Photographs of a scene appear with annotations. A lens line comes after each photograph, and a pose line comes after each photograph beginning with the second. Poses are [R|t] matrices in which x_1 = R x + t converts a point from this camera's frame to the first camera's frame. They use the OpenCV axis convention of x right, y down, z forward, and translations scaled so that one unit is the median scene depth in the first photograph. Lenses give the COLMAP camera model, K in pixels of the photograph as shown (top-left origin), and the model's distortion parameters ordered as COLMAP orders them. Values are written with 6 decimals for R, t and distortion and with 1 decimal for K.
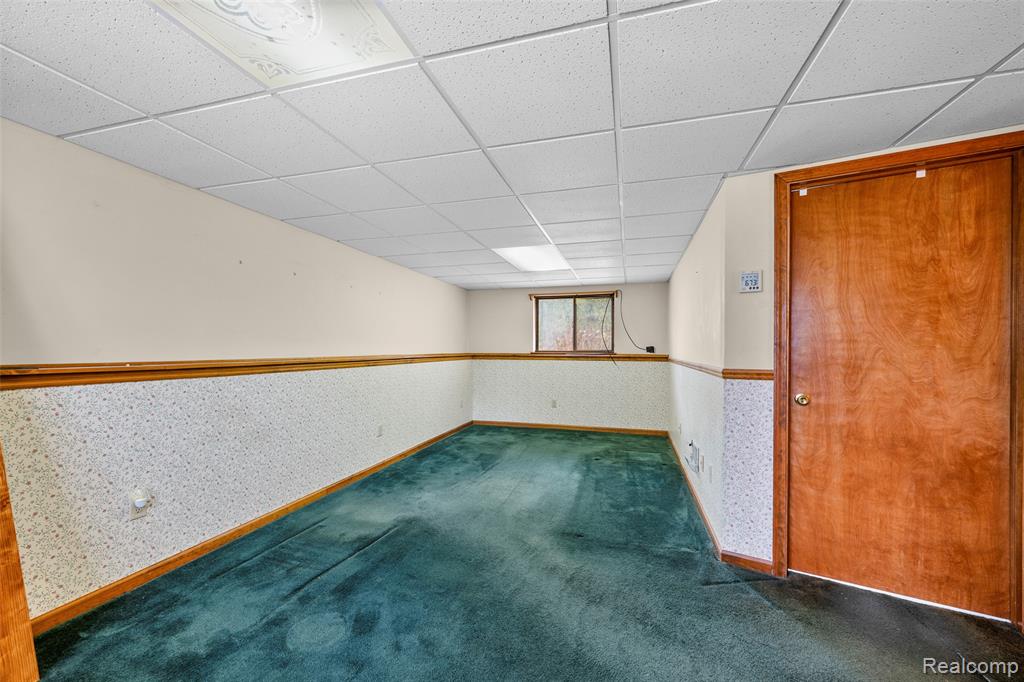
lens RADIAL K [[407.3, 0, 511.7], [0, 407.3, 347.6], [0, 0, 1]] dist [-0.001144, 0.000075]
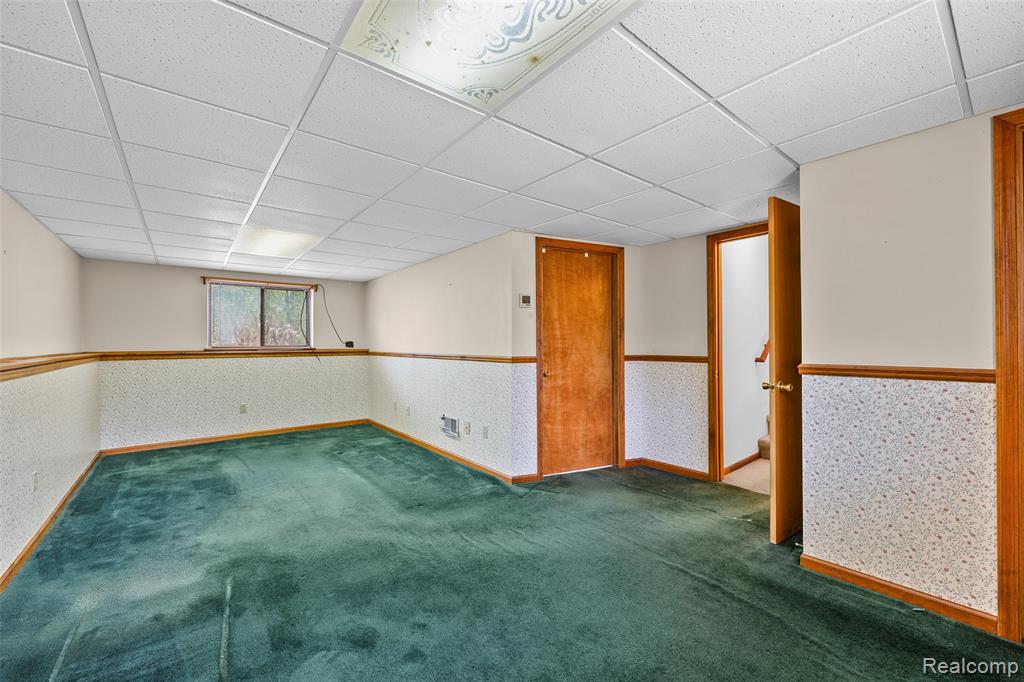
lens RADIAL K [[407.3, 0, 507.3], [0, 407.3, 339.7], [0, 0, 1]] dist [-0.001144, 0.000075]
pose [[0.581501, 0.000671, 0.813545, -0.604667], [0.003865, 0.999986, -0.003587, -0.004909], [-0.813536, 0.005230, 0.581491, 0.113541]]
